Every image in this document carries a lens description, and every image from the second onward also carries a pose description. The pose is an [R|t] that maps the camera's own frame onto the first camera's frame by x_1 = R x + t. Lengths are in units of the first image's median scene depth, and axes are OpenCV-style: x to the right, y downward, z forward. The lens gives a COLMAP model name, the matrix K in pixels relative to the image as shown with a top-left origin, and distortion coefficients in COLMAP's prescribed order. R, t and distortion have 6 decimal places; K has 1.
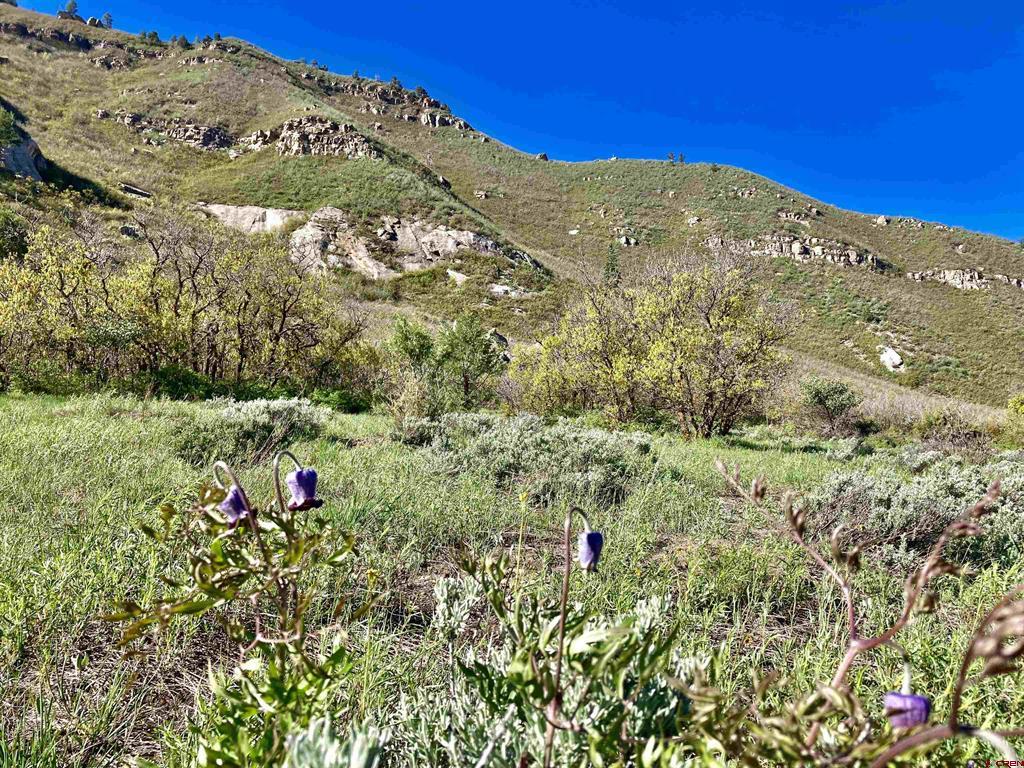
lens RADIAL K [[832.3, 0, 508.4], [0, 832.3, 378.6], [0, 0, 1]] dist [0.027876, -0.022325]
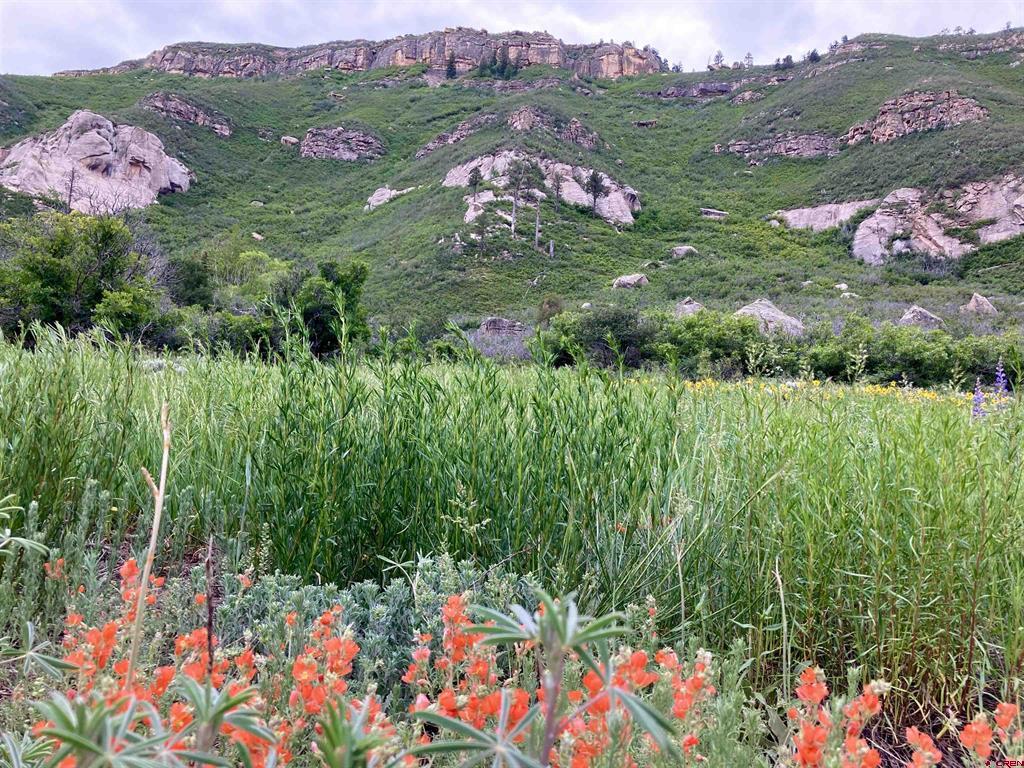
lens RADIAL K [[832.3, 0, 520.7], [0, 832.3, 384.3], [0, 0, 1]] dist [0.027876, -0.022325]
pose [[0.702050, -0.048658, -0.710463, 0.109281], [0.043257, 0.998734, -0.025656, 0.011274], [0.710813, -0.012721, 0.703266, 0.049696]]
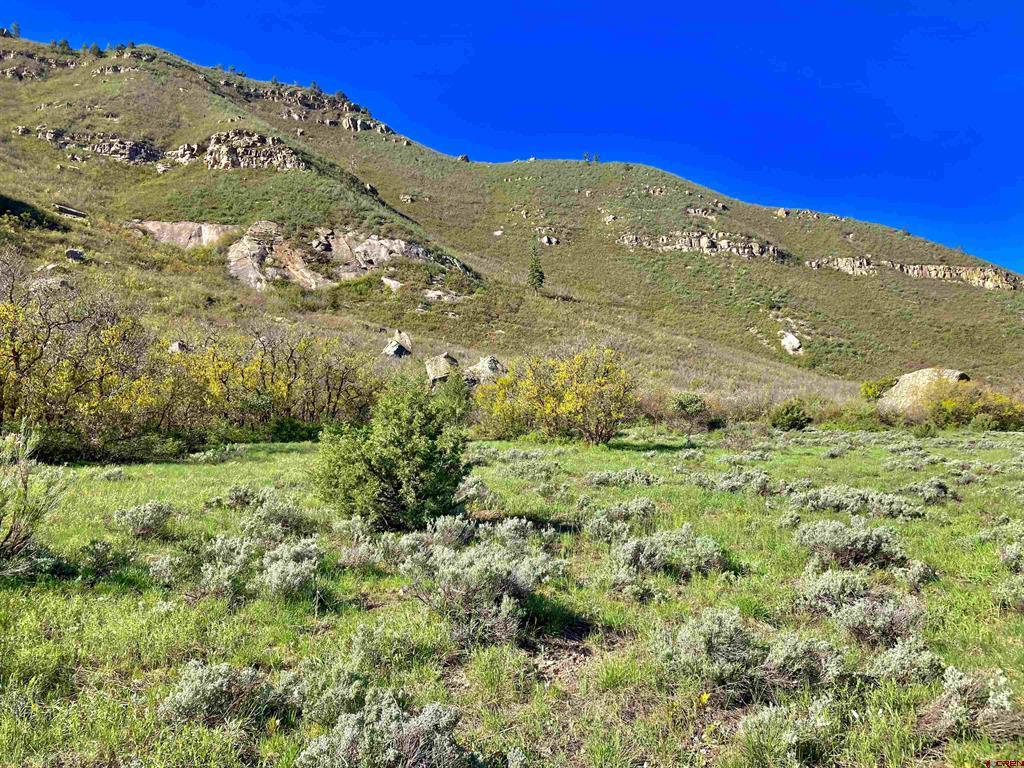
lens RADIAL K [[832.3, 0, 508.4], [0, 832.3, 370.8], [0, 0, 1]] dist [0.027876, -0.022325]
pose [[0.995285, -0.046161, 0.085308, -0.007073], [0.045982, 0.998934, 0.004064, -0.007237], [-0.085405, -0.000122, 0.996346, -0.054513]]
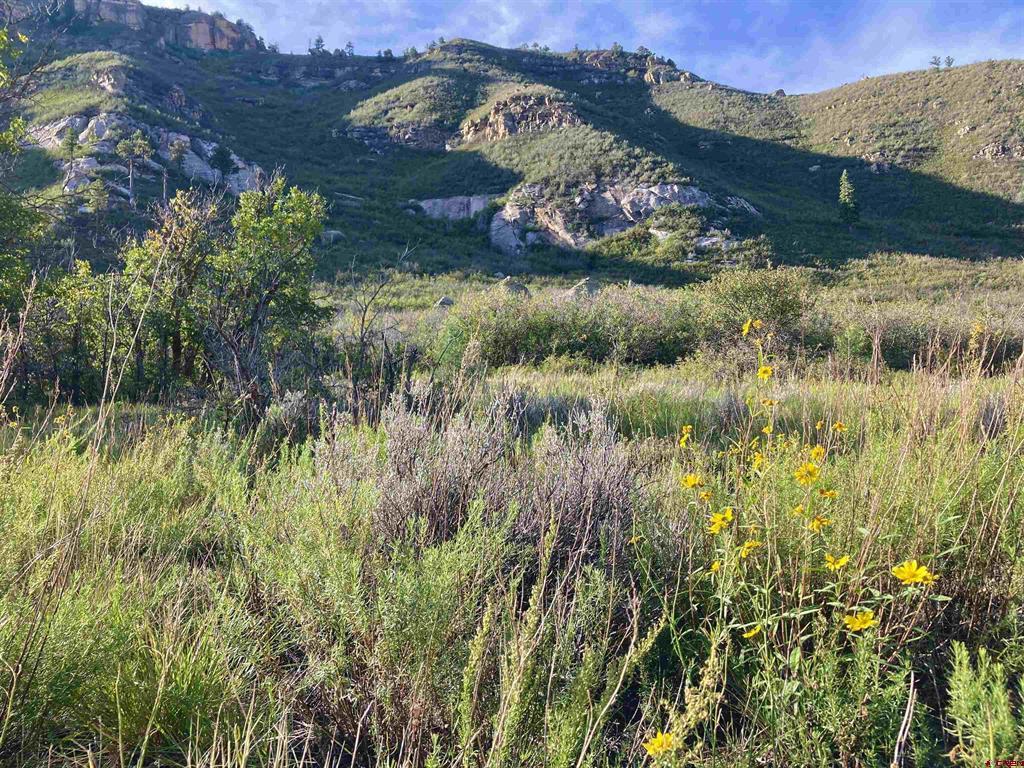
lens RADIAL K [[832.3, 0, 512.3], [0, 832.3, 379.7], [0, 0, 1]] dist [0.027876, -0.022325]
pose [[0.942807, -0.086527, -0.321913, 0.050684], [0.095833, 0.995311, 0.013143, 0.006199], [0.319266, -0.043242, 0.946678, 0.054754]]
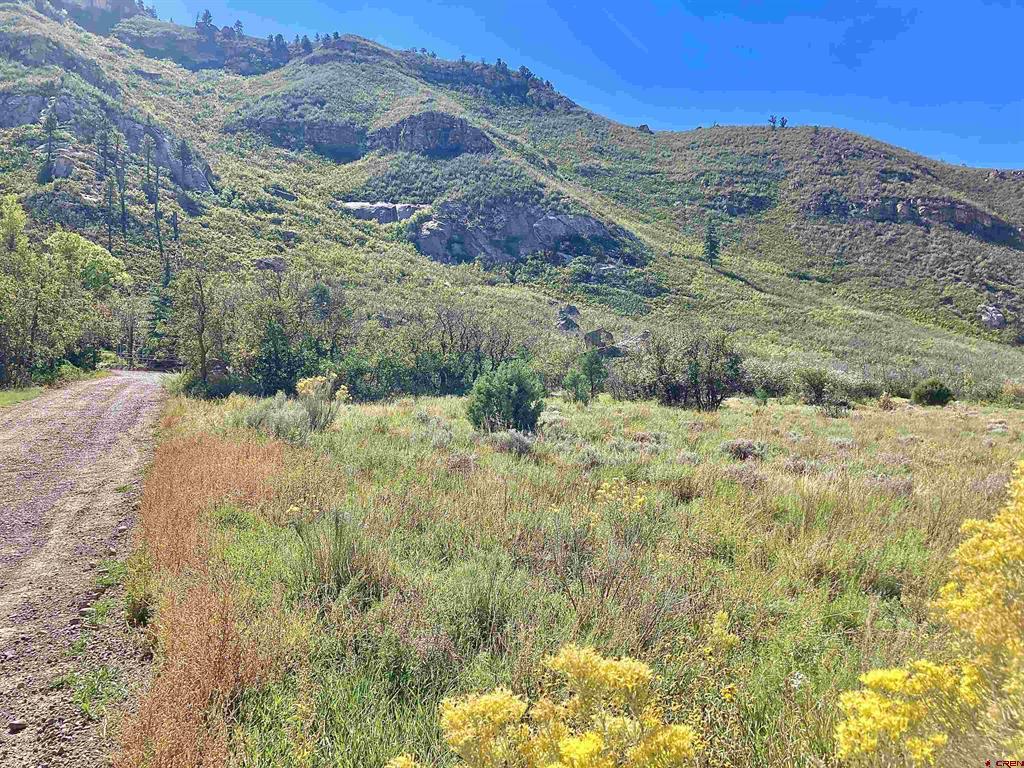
lens RADIAL K [[832.3, 0, 501.2], [0, 832.3, 376.2], [0, 0, 1]] dist [0.027876, -0.022325]
pose [[0.990110, -0.024327, -0.138170, 0.001023], [0.029876, 0.998822, 0.038230, -0.007885], [0.137078, -0.041980, 0.989670, -0.088903]]
